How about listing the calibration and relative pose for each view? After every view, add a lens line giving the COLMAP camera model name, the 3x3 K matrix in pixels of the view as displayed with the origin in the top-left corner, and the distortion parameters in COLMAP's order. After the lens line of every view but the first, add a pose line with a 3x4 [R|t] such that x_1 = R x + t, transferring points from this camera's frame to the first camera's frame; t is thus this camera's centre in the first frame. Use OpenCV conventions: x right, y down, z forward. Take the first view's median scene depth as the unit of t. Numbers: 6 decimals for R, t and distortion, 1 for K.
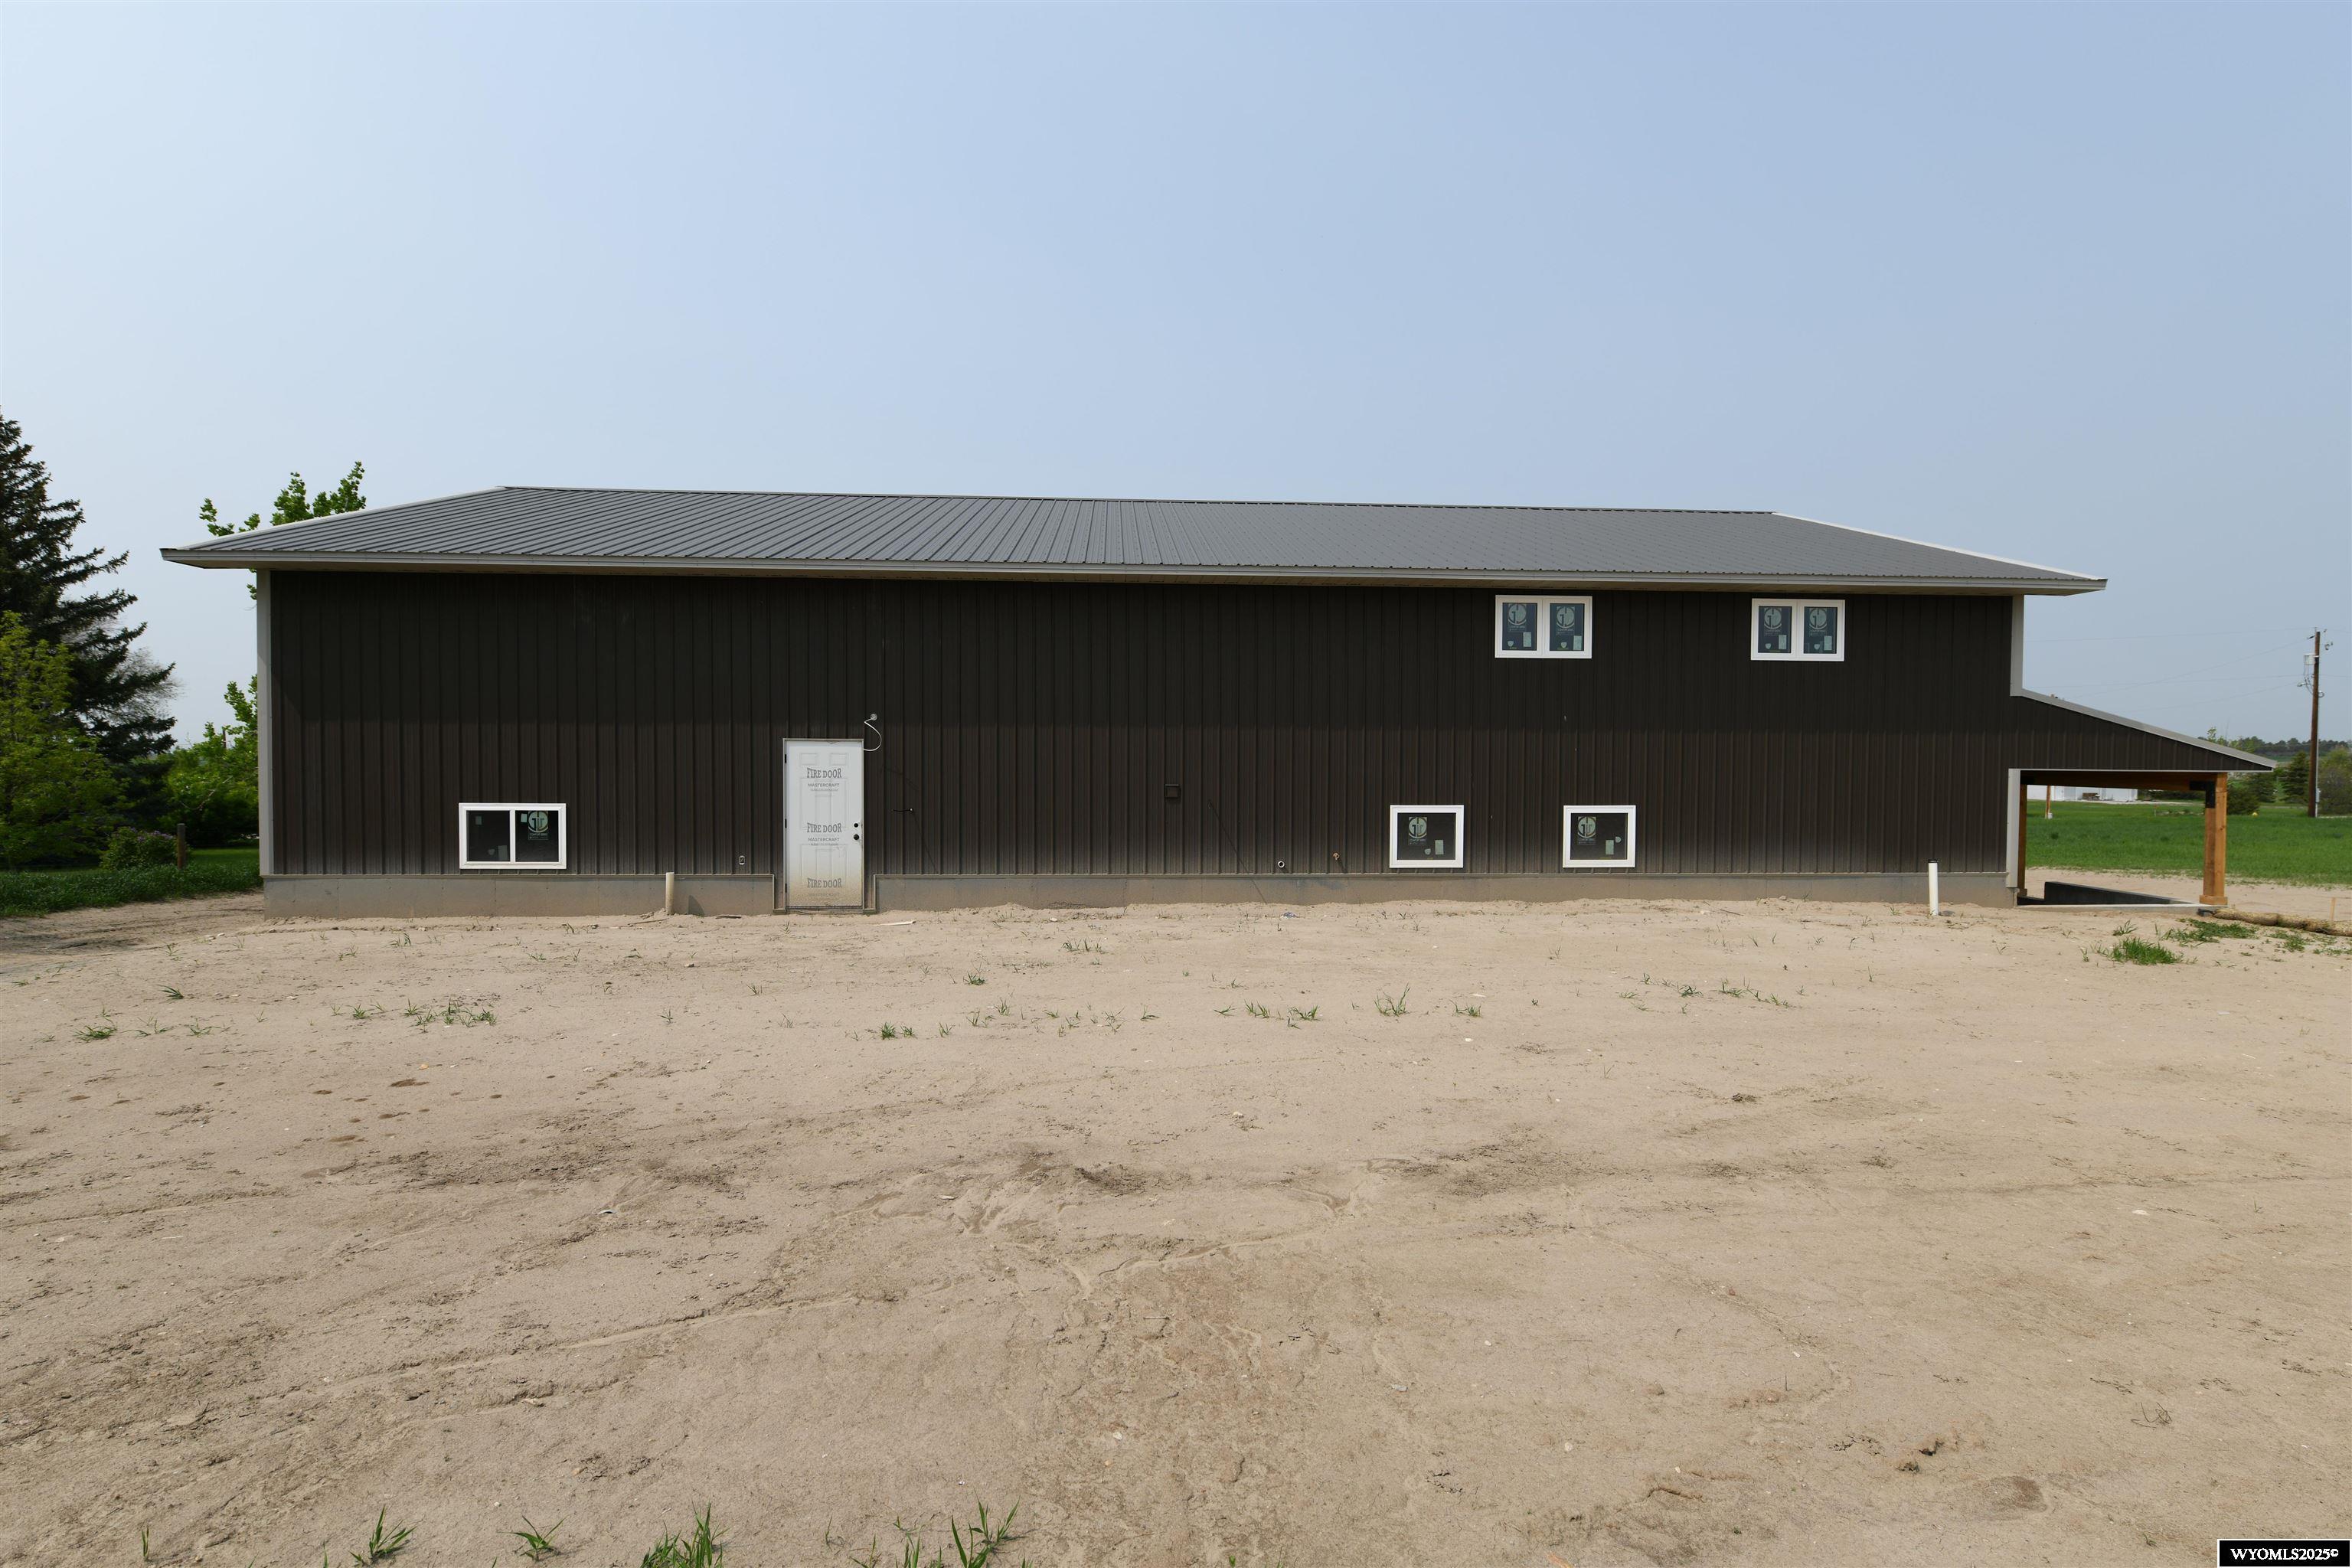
lens RADIAL K [[1055.6, 0, 1173.7], [0, 1055.6, 787.3], [0, 0, 1]] dist [-0.003577, -0.000142]
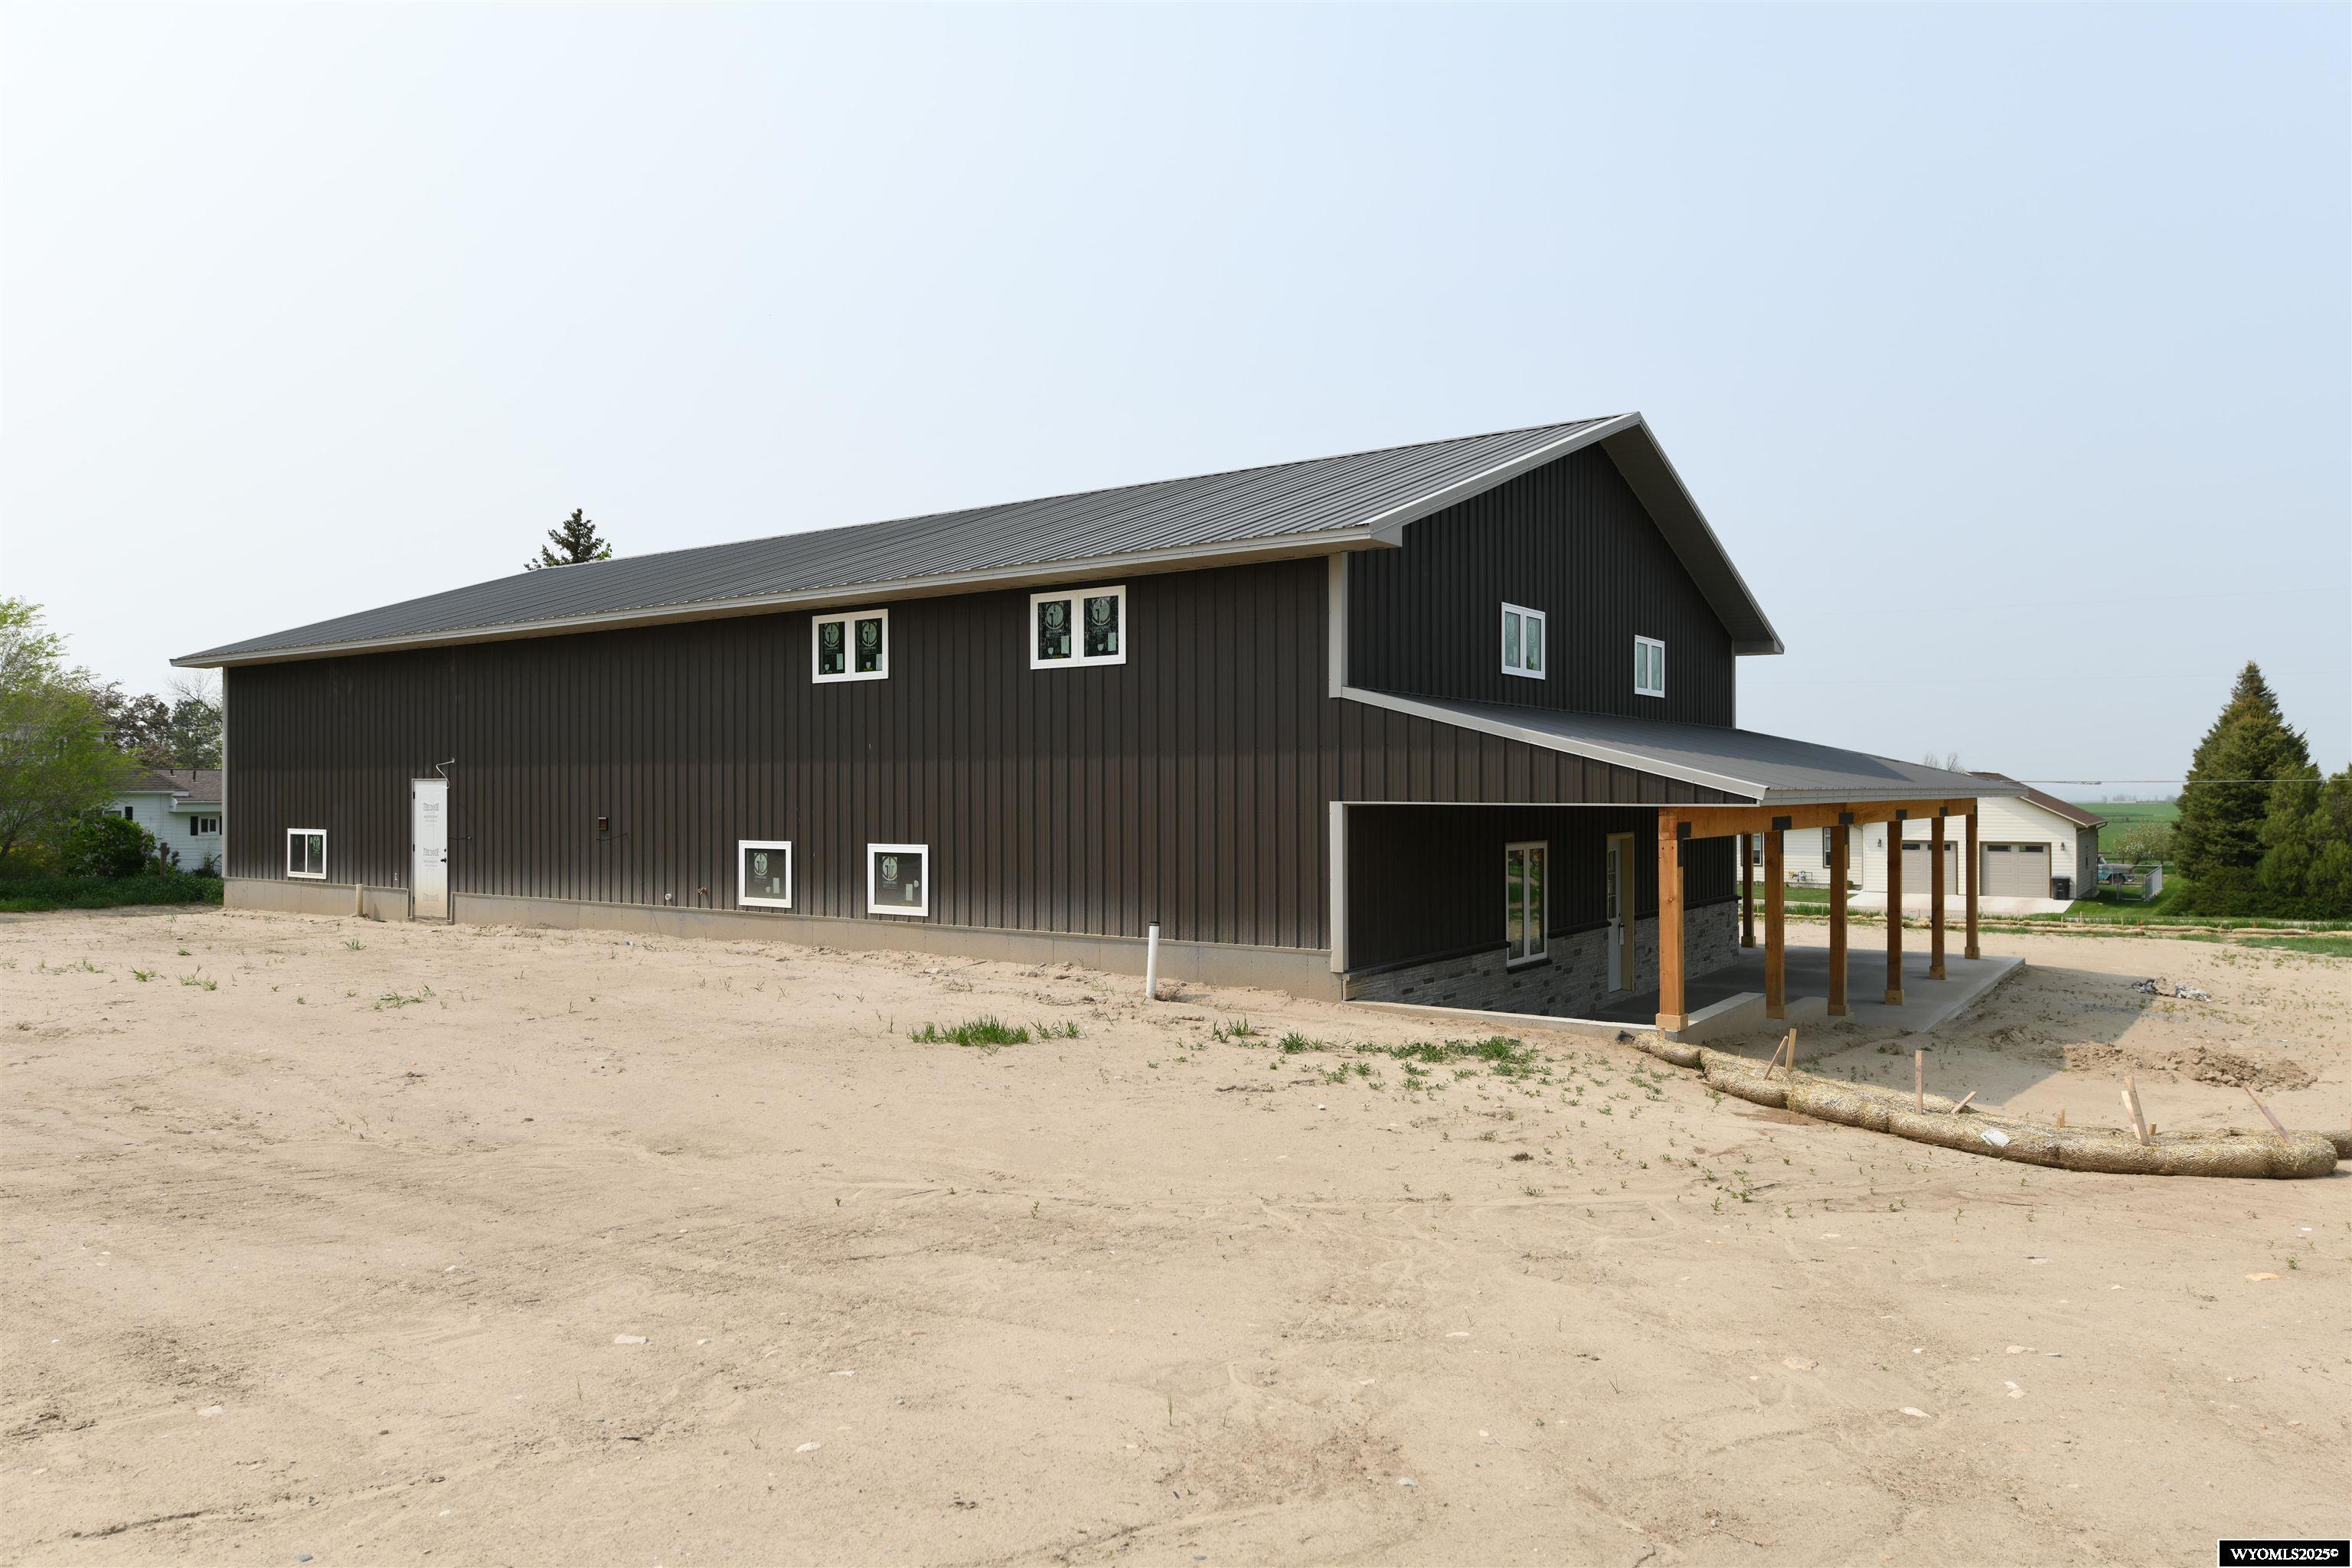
lens RADIAL K [[1674.9, 0, 1173.9], [0, 1674.9, 786.4], [0, 0, 1]] dist [0.000524, 0.000335]
pose [[0.761466, -0.007768, -0.648159, 1.484444], [-0.013176, 0.999536, -0.027459, 0.004478], [0.648071, 0.029449, 0.761010, 0.083554]]
